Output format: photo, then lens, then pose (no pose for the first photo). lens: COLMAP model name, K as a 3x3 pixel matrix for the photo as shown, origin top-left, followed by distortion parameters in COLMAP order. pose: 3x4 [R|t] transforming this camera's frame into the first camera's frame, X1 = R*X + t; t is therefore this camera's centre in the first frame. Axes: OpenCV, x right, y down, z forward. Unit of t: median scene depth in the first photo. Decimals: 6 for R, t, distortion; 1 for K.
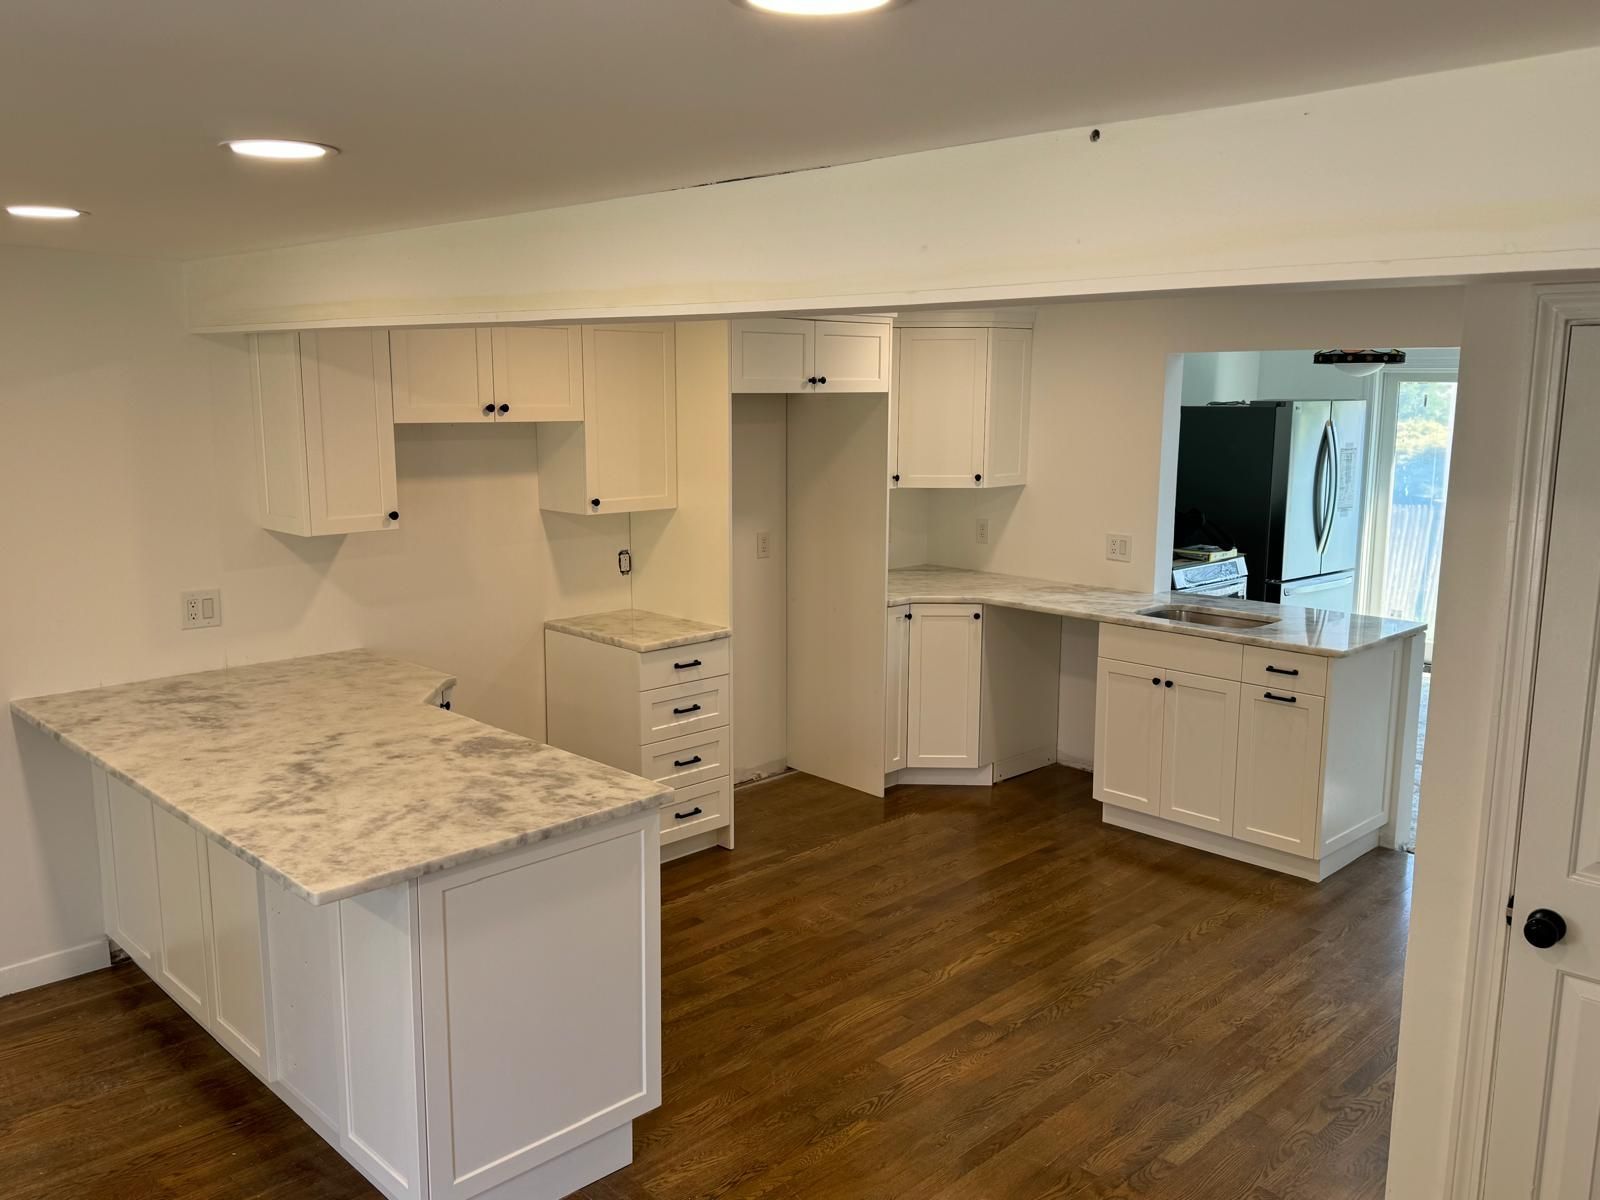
lens RADIAL K [[1314.0, 0, 802.7], [0, 1314.0, 601.7], [0, 0, 1]] dist [0.045996, -0.063557]
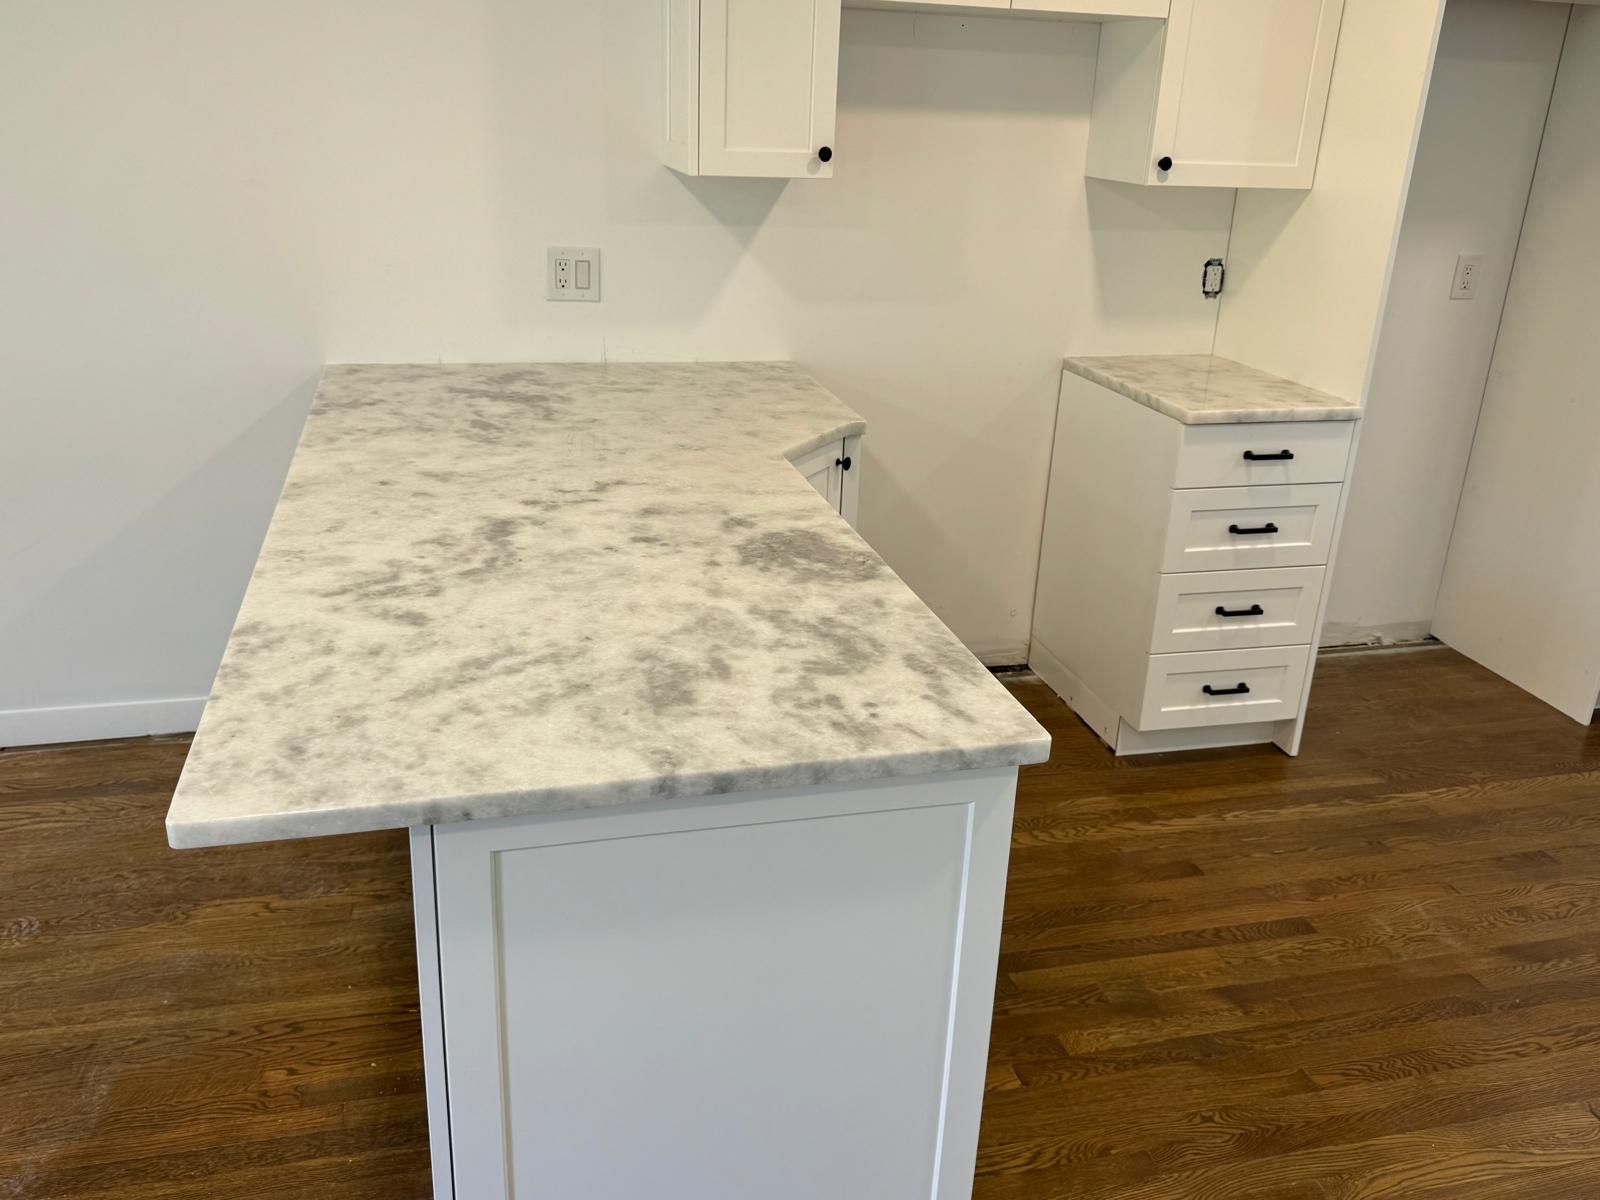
lens RADIAL K [[1314.0, 0, 787.6], [0, 1314.0, 599.0], [0, 0, 1]] dist [0.045996, -0.063557]
pose [[0.863868, 0.208635, -0.458480, 0.014346], [-0.119277, 0.969031, 0.216223, 0.007665], [0.489393, -0.132102, 0.862000, 0.410637]]
